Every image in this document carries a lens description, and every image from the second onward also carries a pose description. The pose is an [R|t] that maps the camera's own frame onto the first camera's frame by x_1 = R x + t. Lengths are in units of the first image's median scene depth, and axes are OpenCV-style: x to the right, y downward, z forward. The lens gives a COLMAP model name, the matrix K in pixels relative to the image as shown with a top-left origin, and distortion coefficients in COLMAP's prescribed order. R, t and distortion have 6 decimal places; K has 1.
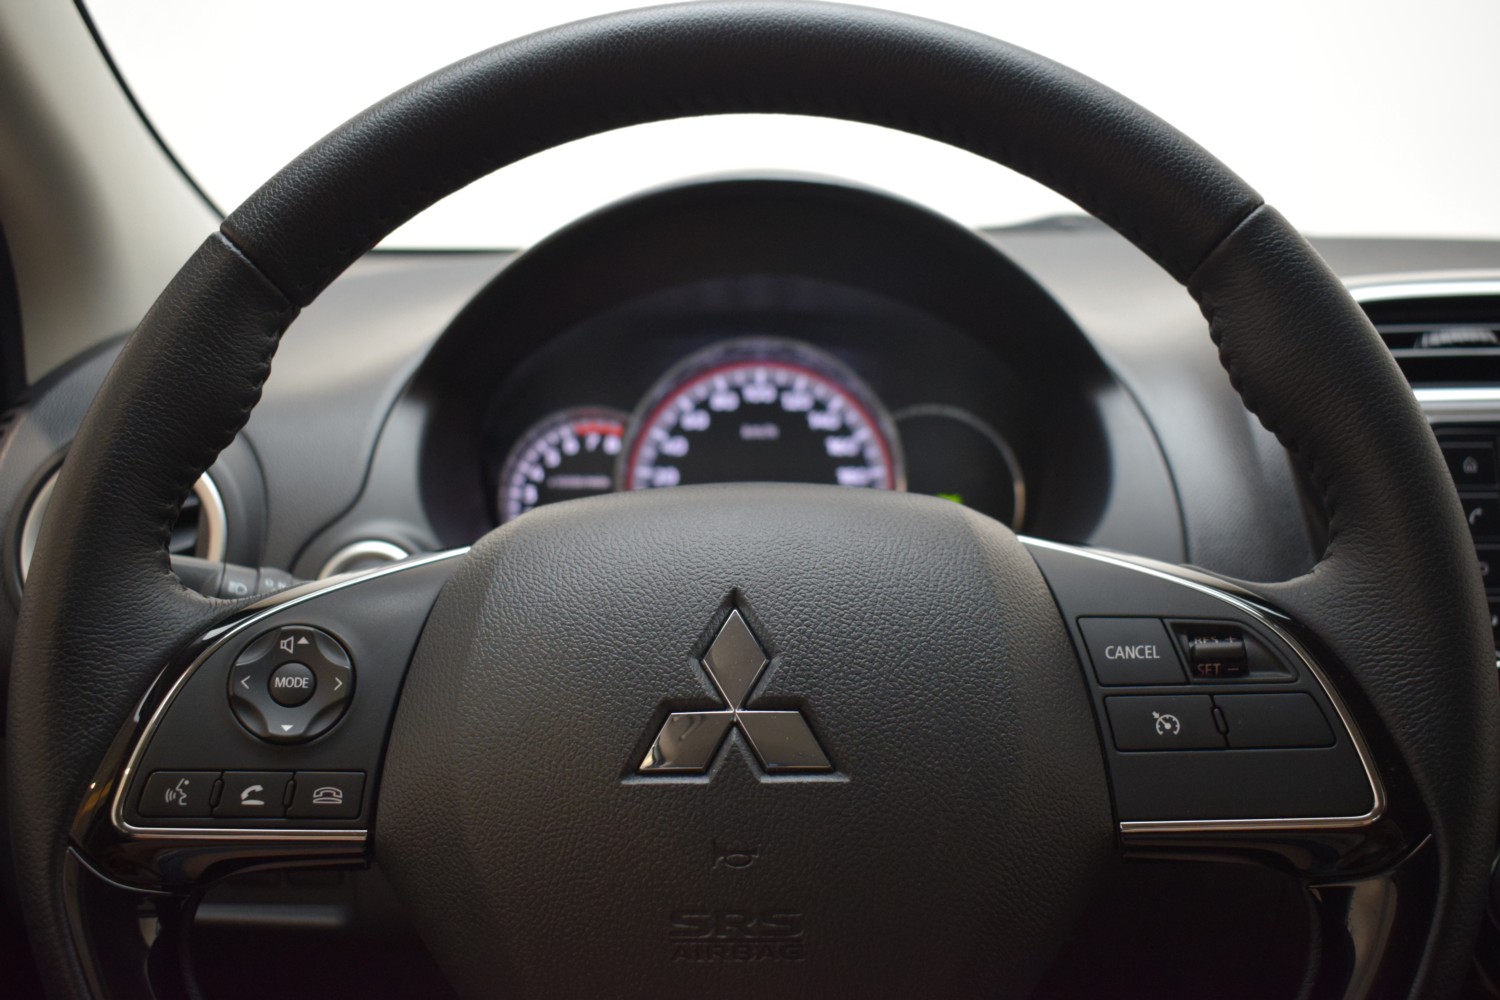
lens RADIAL K [[1498.4, 0, 758.1], [0, 1498.4, 495.1], [0, 0, 1]] dist [-0.091539, 0.000000]
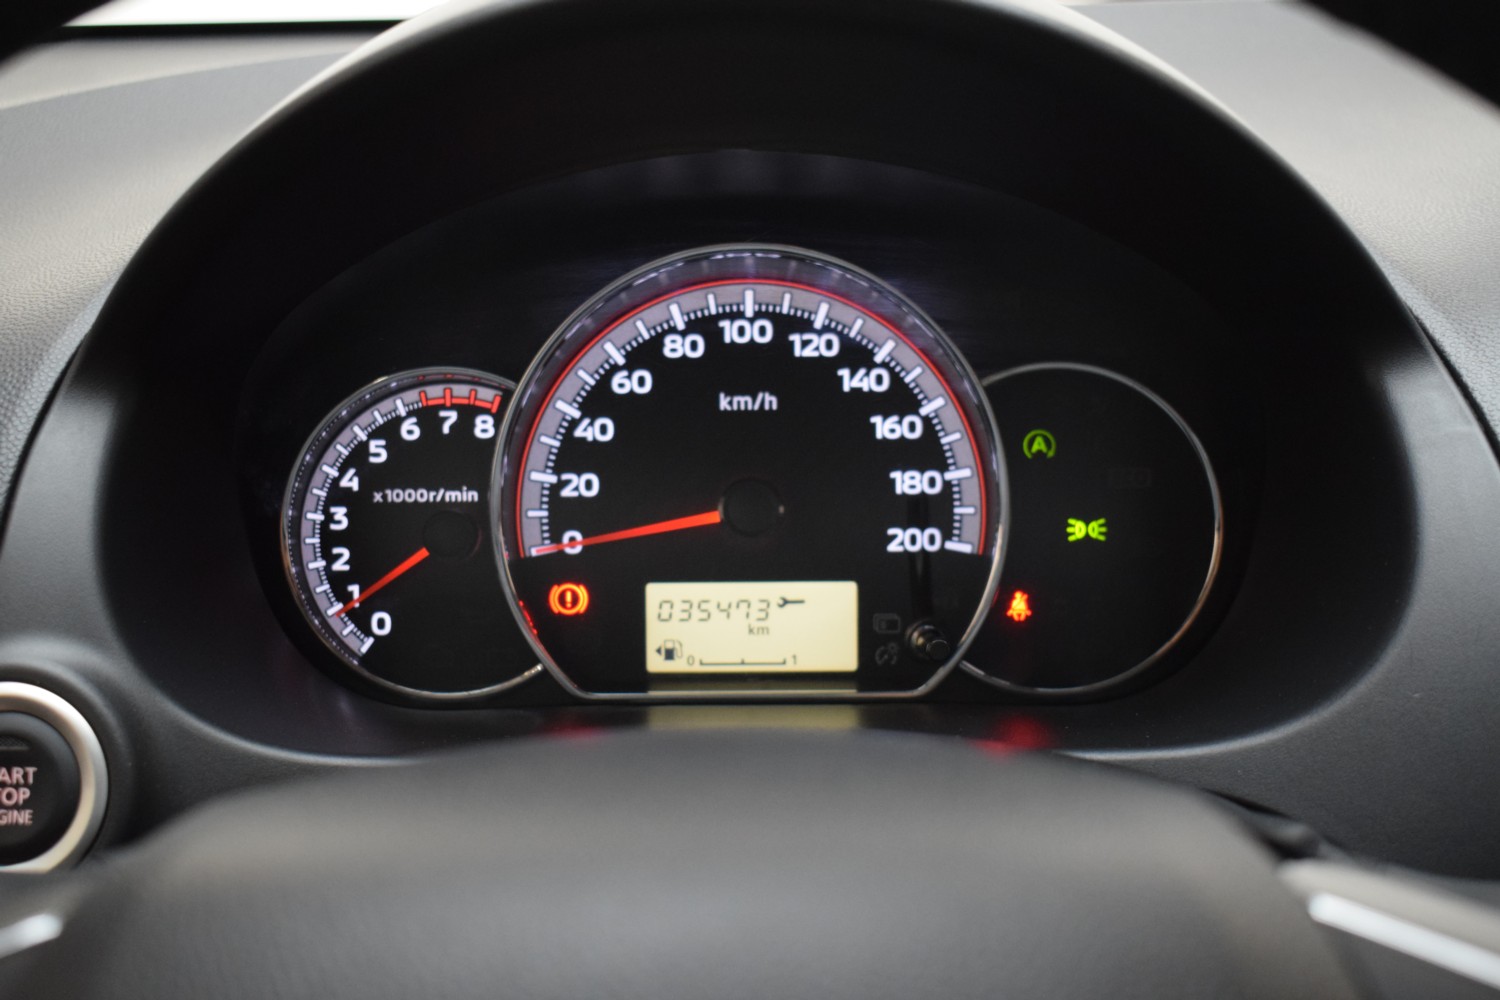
lens RADIAL K [[2005.4, 0, 752.9], [0, 2005.4, 498.0], [0, 0, 1]] dist [-0.135800, 0.000000]
pose [[0.999958, -0.006664, -0.006234, 0.012065], [0.007196, 0.995952, 0.089599, -0.122076], [0.005611, -0.089640, 0.995958, 0.425215]]
